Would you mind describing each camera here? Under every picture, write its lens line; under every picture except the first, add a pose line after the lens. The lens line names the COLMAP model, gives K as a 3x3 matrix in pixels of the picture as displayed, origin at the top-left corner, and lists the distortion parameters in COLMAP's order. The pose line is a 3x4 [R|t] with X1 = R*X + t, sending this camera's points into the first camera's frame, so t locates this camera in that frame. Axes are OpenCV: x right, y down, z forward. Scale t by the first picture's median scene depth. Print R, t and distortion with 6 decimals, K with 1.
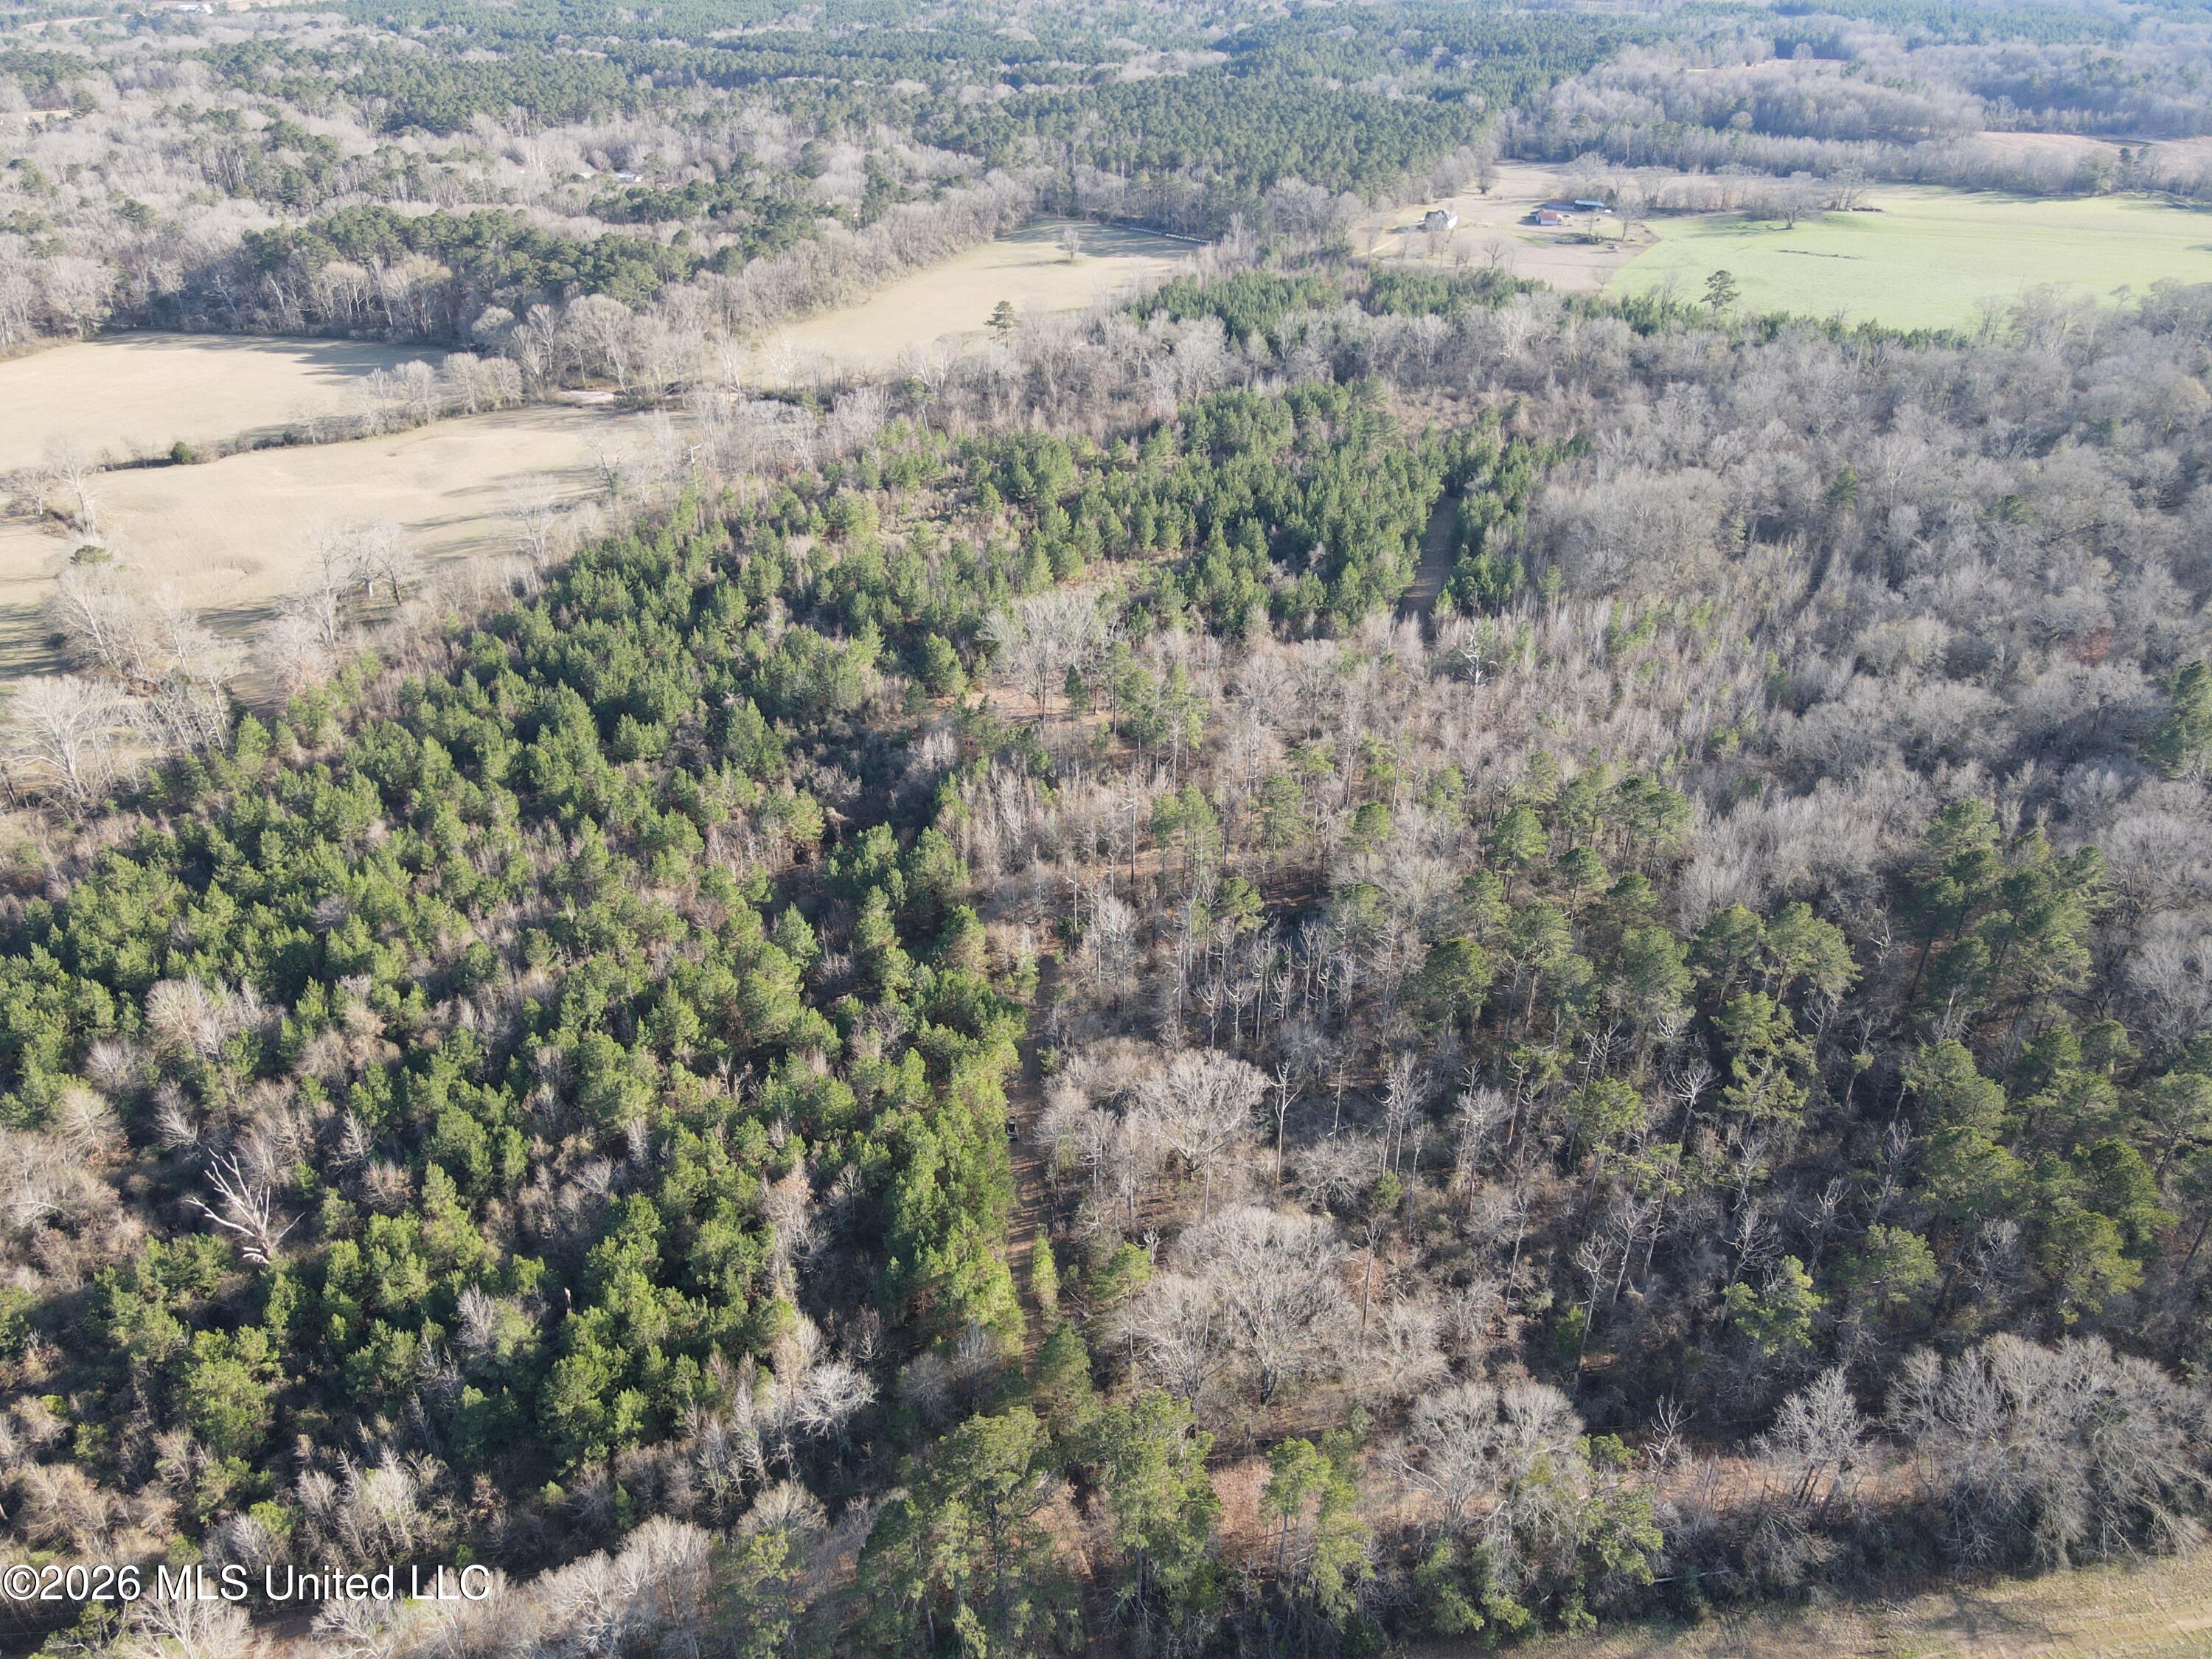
lens RADIAL K [[1596.9, 0, 1092.1], [0, 1596.9, 842.2], [0, 0, 1]] dist [0.007167, 0.011186]
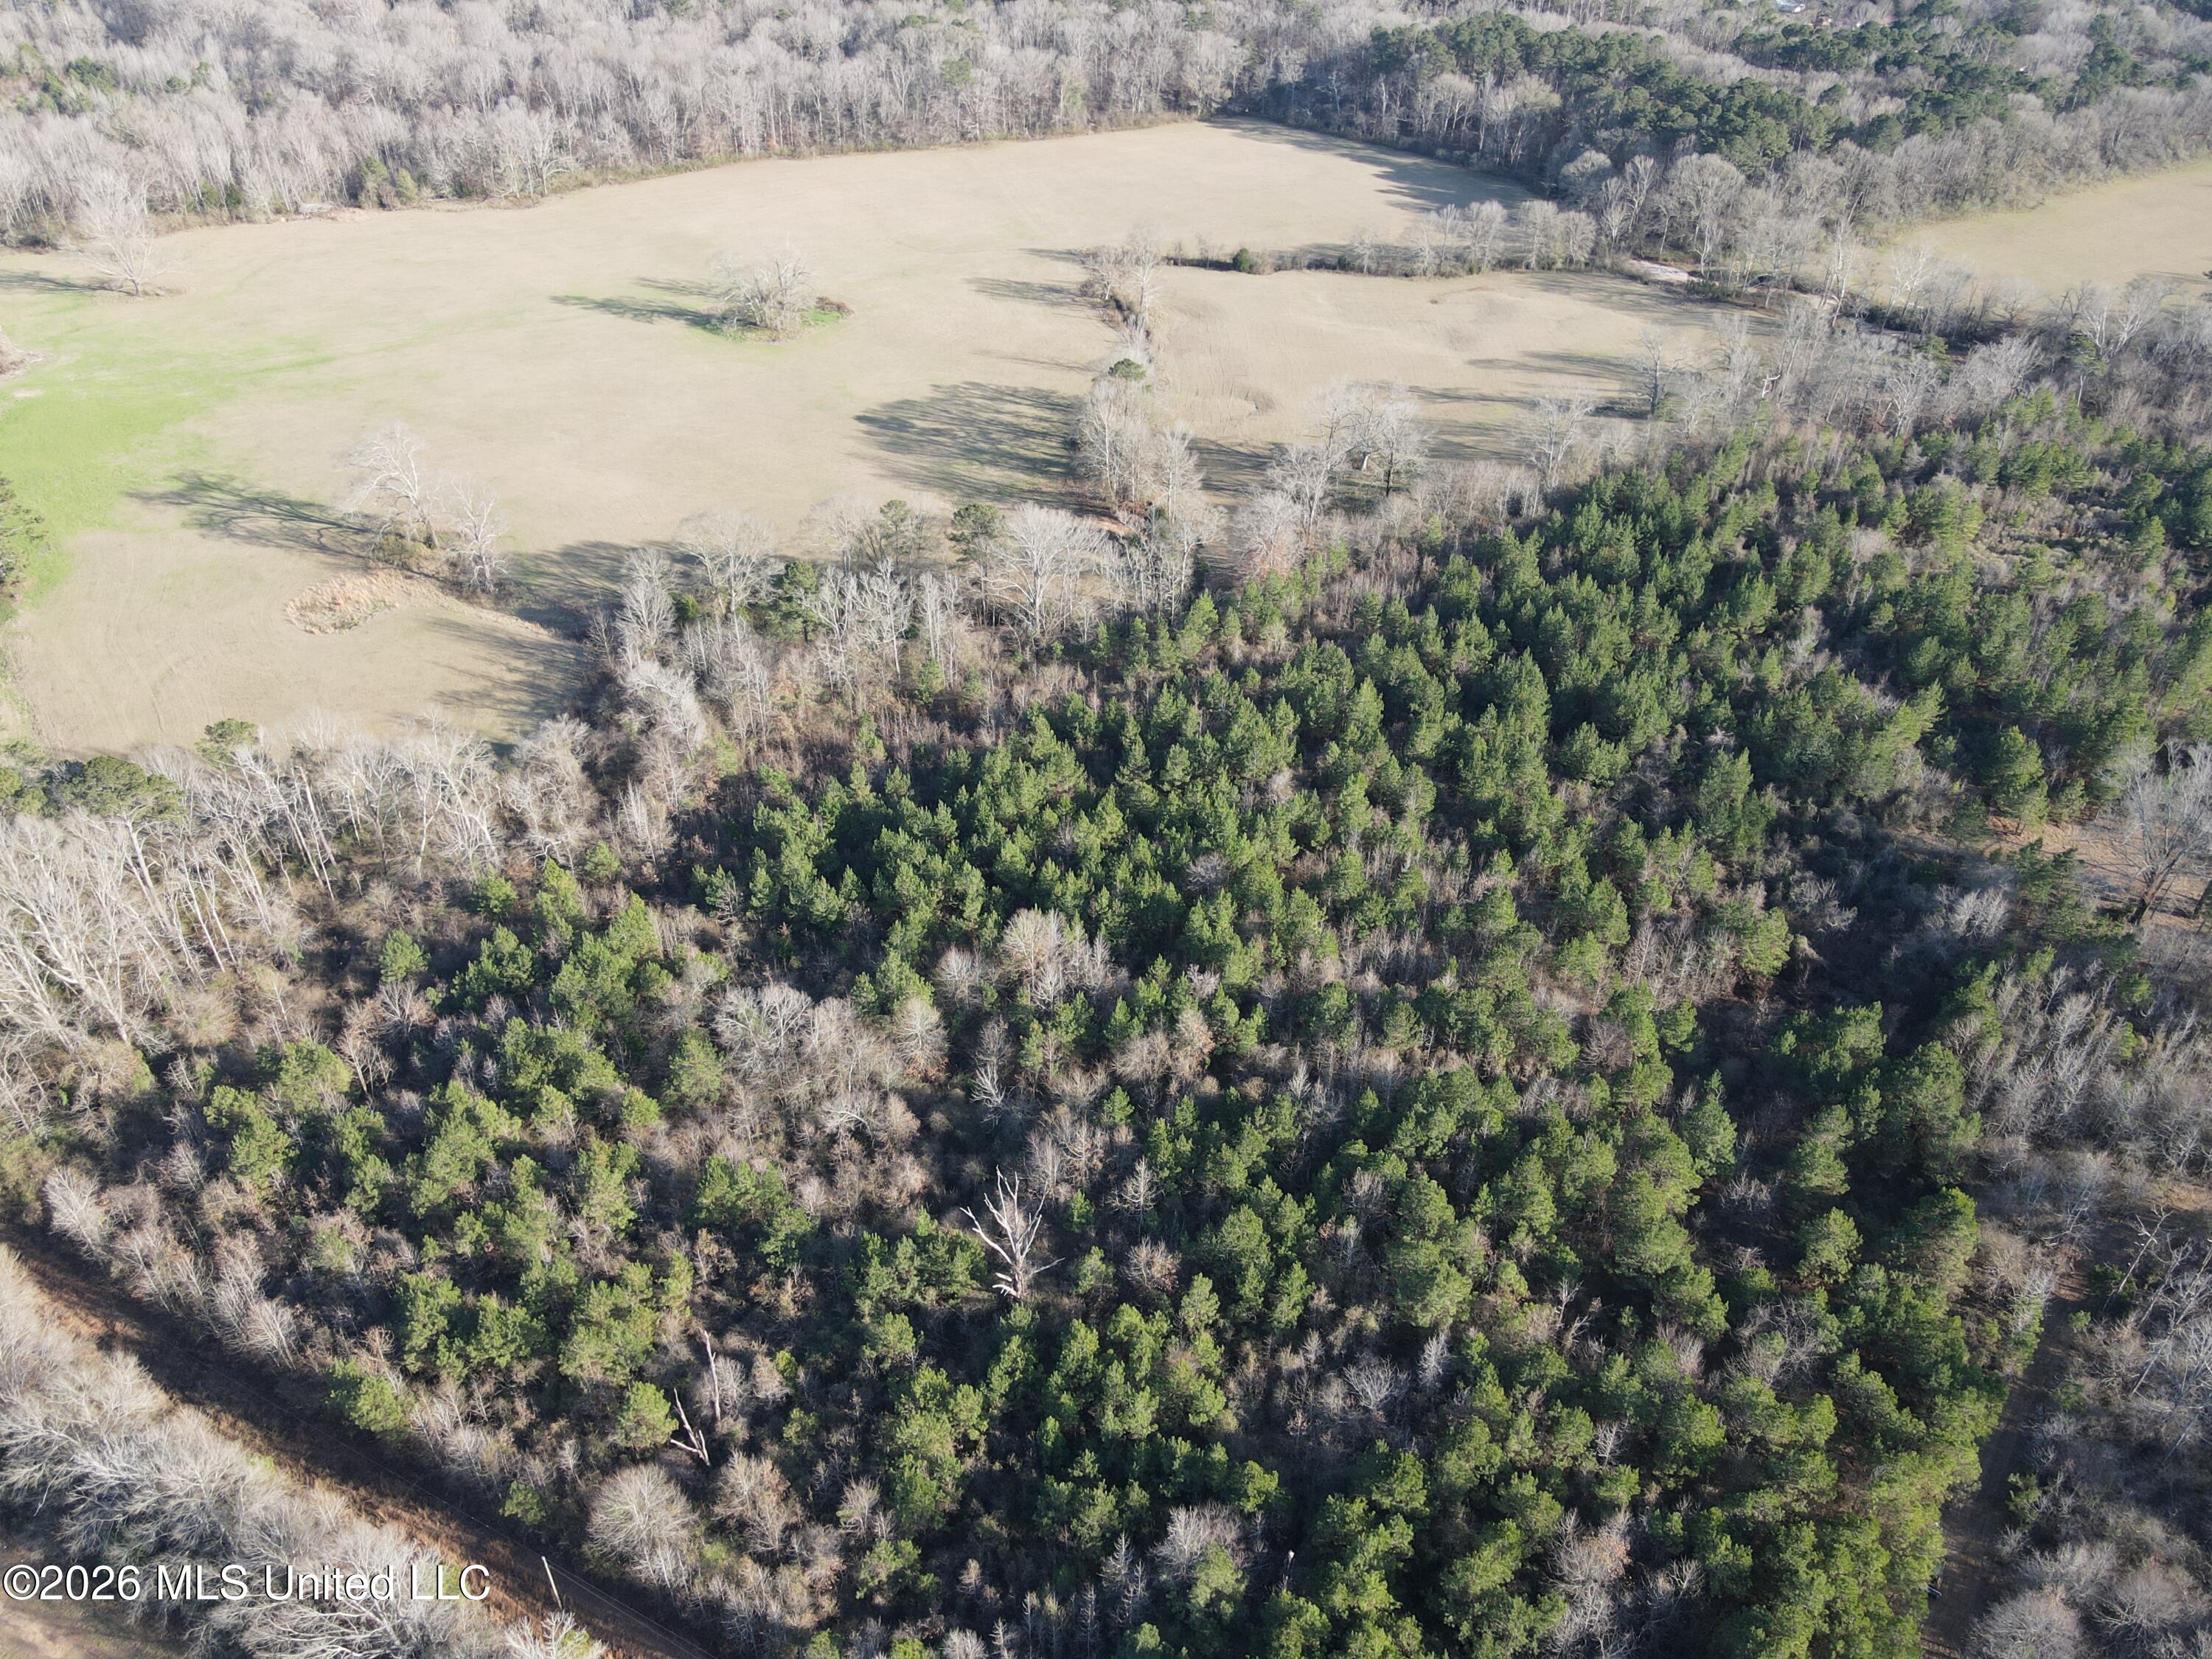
lens RADIAL K [[1564.8, 0, 1115.8], [0, 1564.8, 838.2], [0, 0, 1]] dist [0.017343, -0.016532]
pose [[0.818646, 0.355587, -0.450973, -0.103665], [-0.303562, 0.934519, 0.185804, -0.099267], [0.487512, -0.015210, 0.872984, 0.169281]]
